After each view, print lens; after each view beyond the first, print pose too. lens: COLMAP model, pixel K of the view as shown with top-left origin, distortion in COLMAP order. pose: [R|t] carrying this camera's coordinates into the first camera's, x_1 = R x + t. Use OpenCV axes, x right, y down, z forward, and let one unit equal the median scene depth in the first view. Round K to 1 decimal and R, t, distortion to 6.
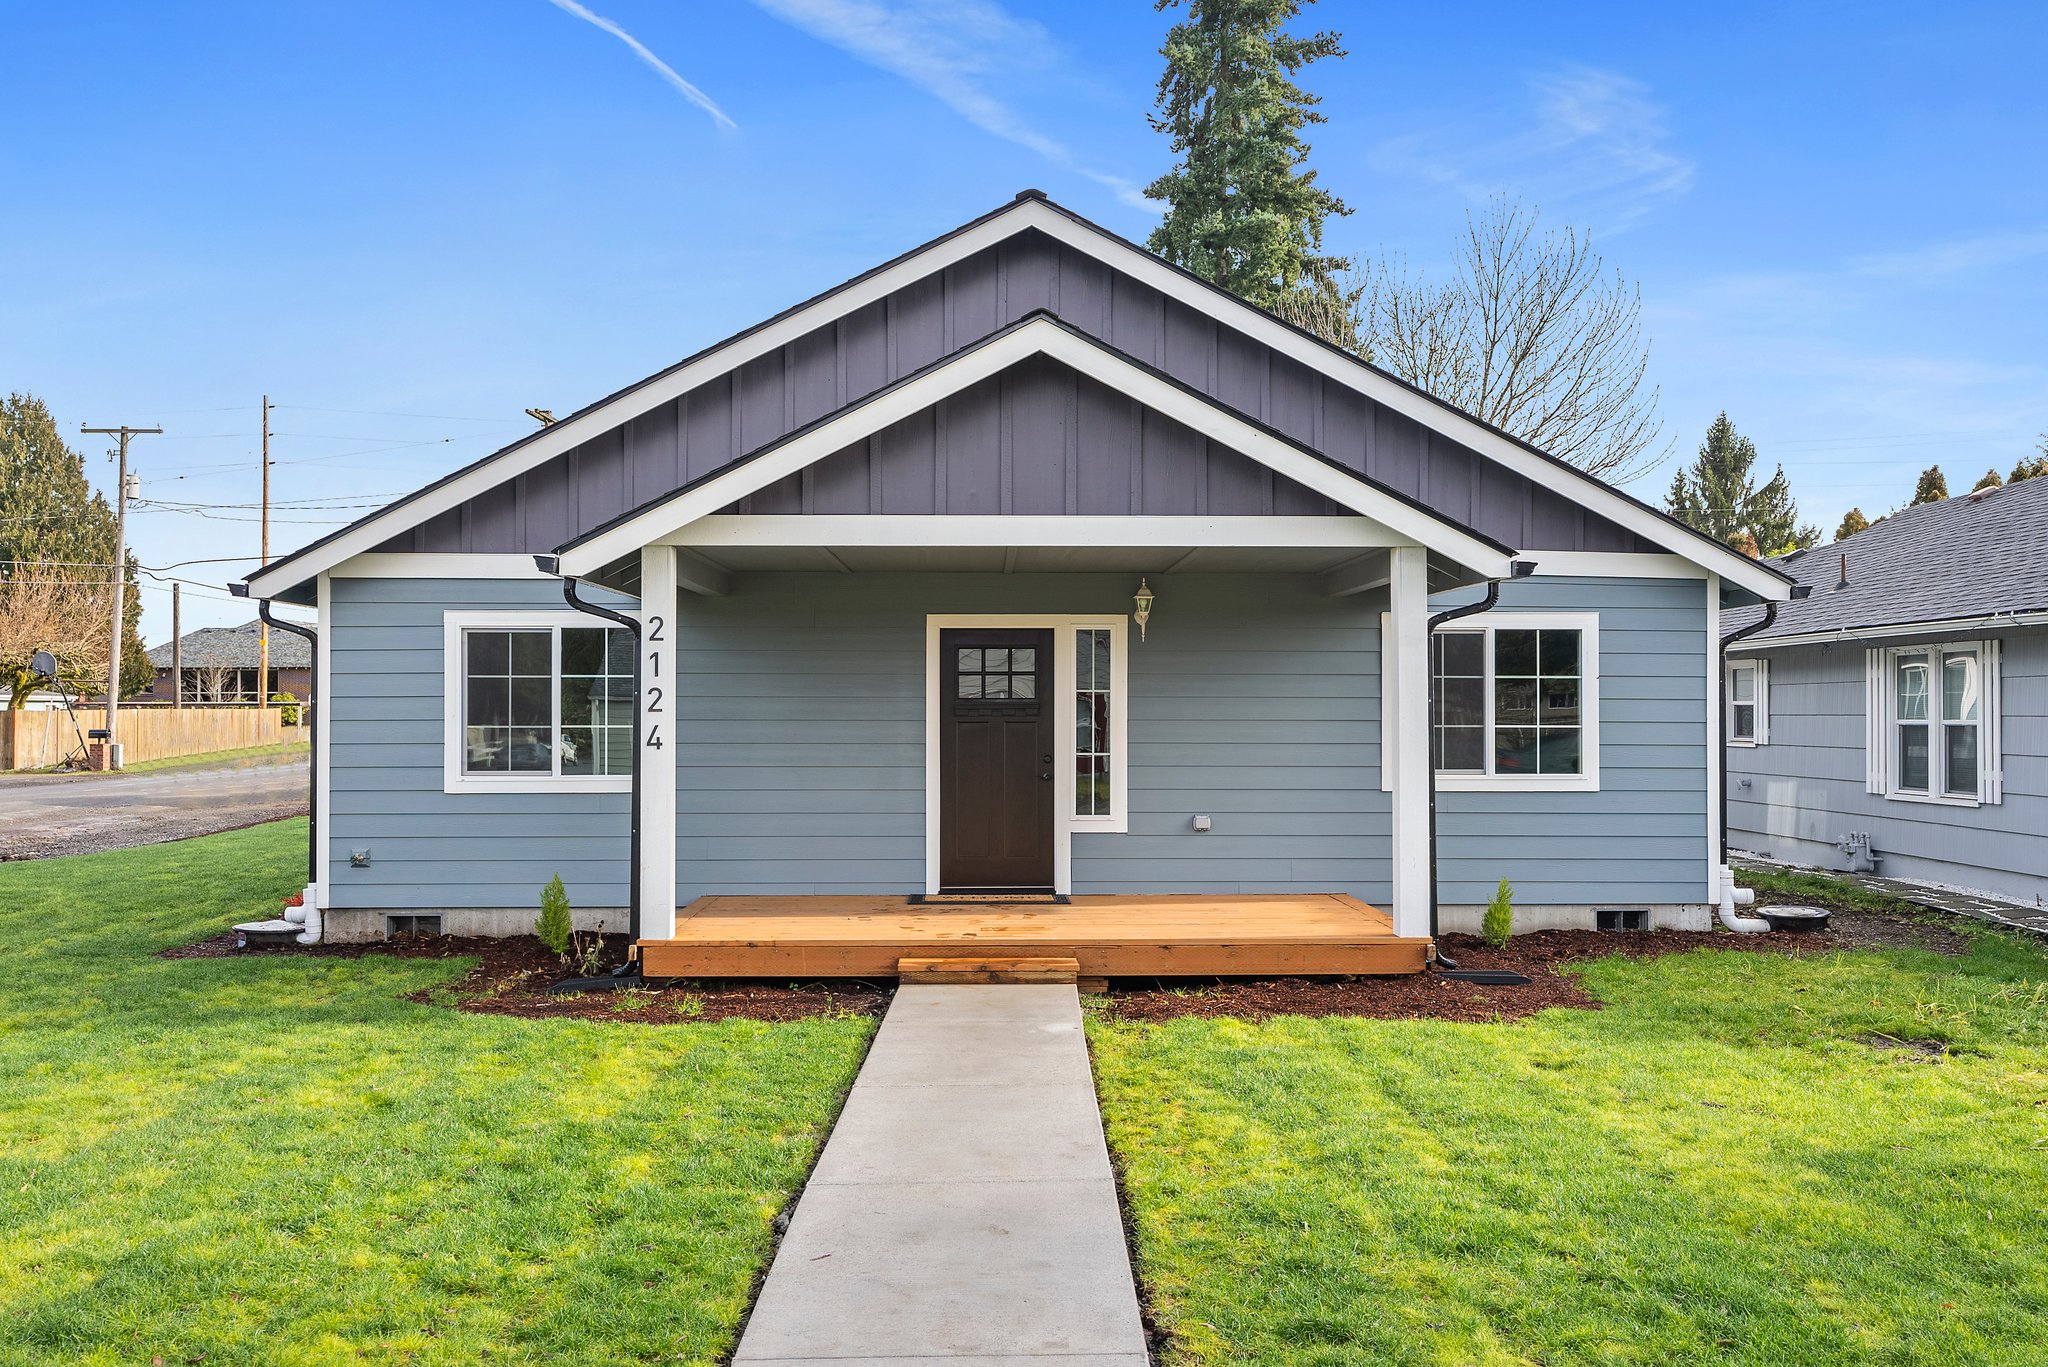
lens RADIAL K [[1676.1, 0, 1024.3], [0, 1676.1, 696.2], [0, 0, 1]] dist [0.015342, -0.003698]
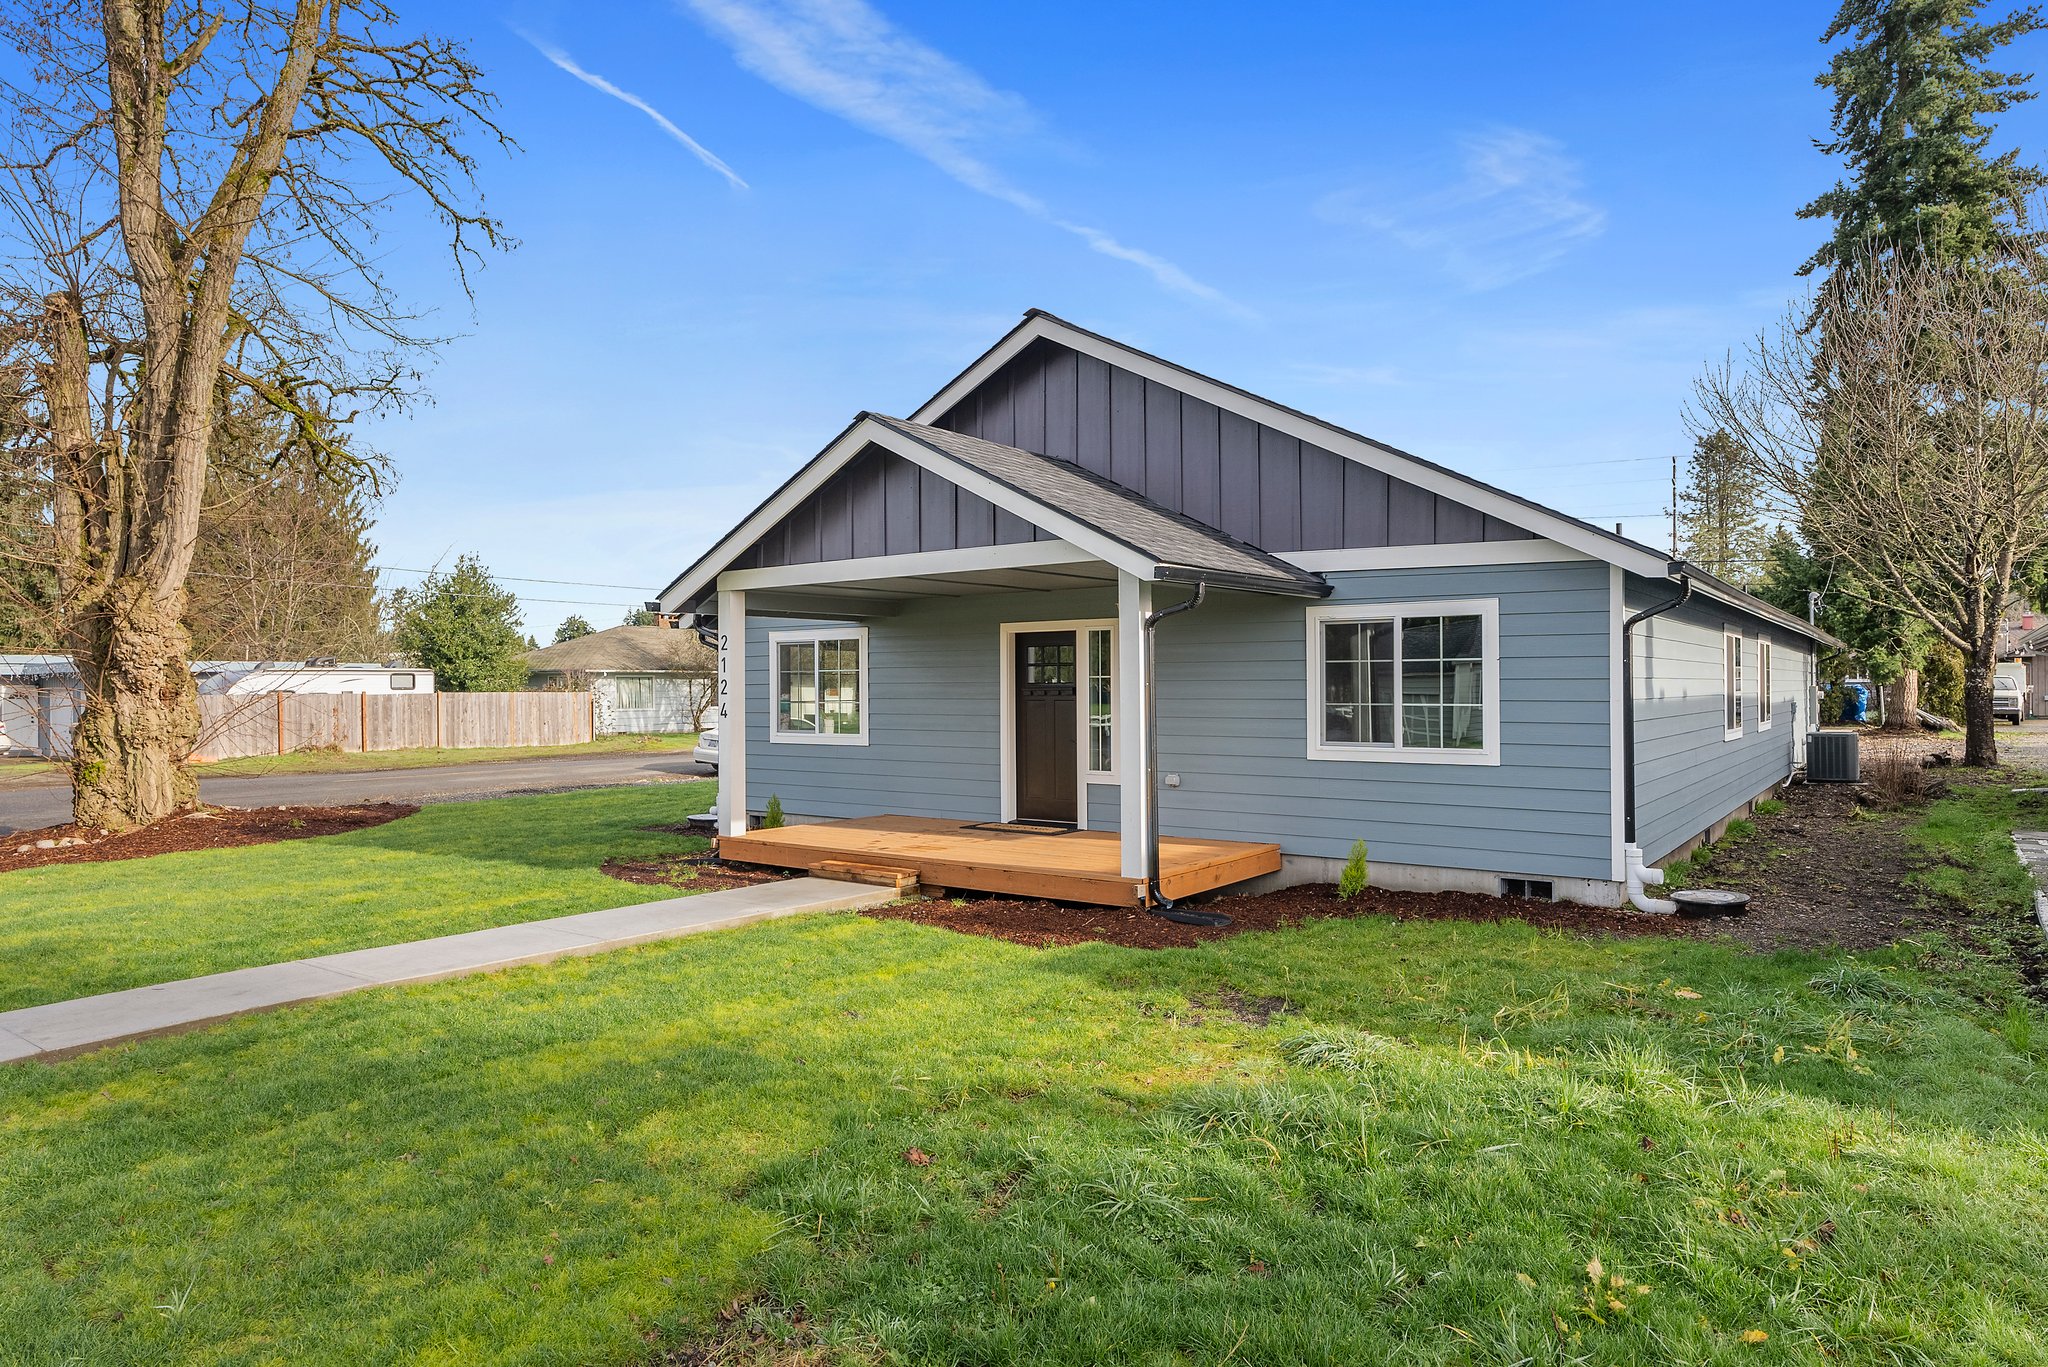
lens RADIAL K [[1274.2, 0, 1032.6], [0, 1274.2, 666.1], [0, 0, 1]] dist [0.002071, -0.000055]
pose [[0.784706, -0.017537, -0.619620, 0.615133], [0.006717, 0.999782, -0.019790, 0.007561], [0.619832, 0.011367, 0.784652, 0.185897]]
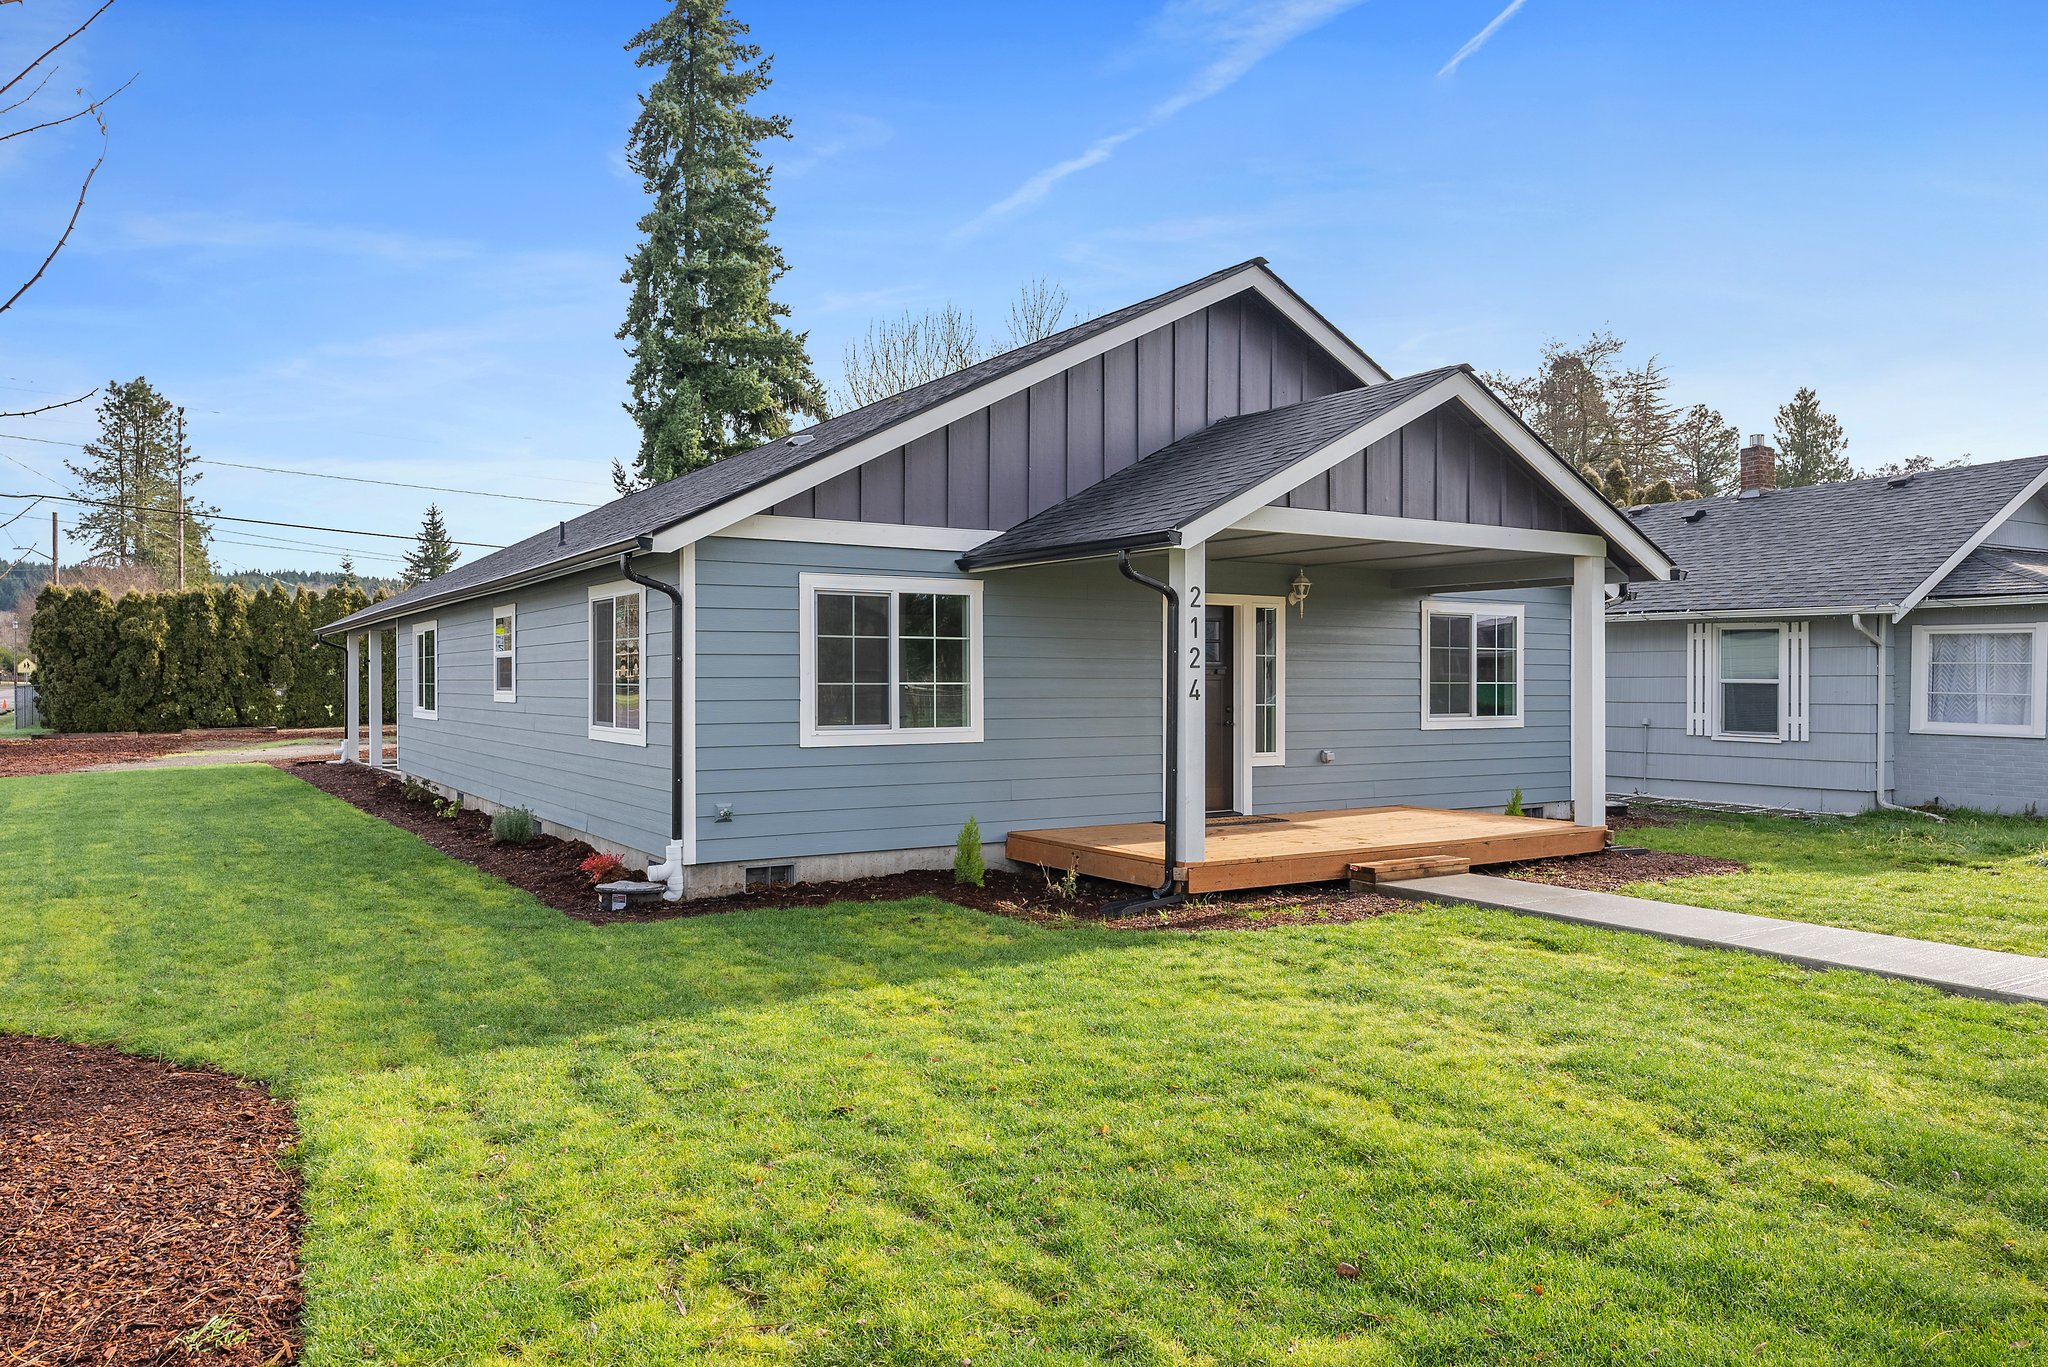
lens RADIAL K [[1385.3, 0, 1035.2], [0, 1385.3, 685.9], [0, 0, 1]] dist [0.000567, 0.001300]
pose [[0.856267, -0.001955, 0.516530, -0.655733], [-0.003954, 0.999939, 0.010338, 0.009844], [-0.516519, -0.010894, 0.856206, 0.182878]]
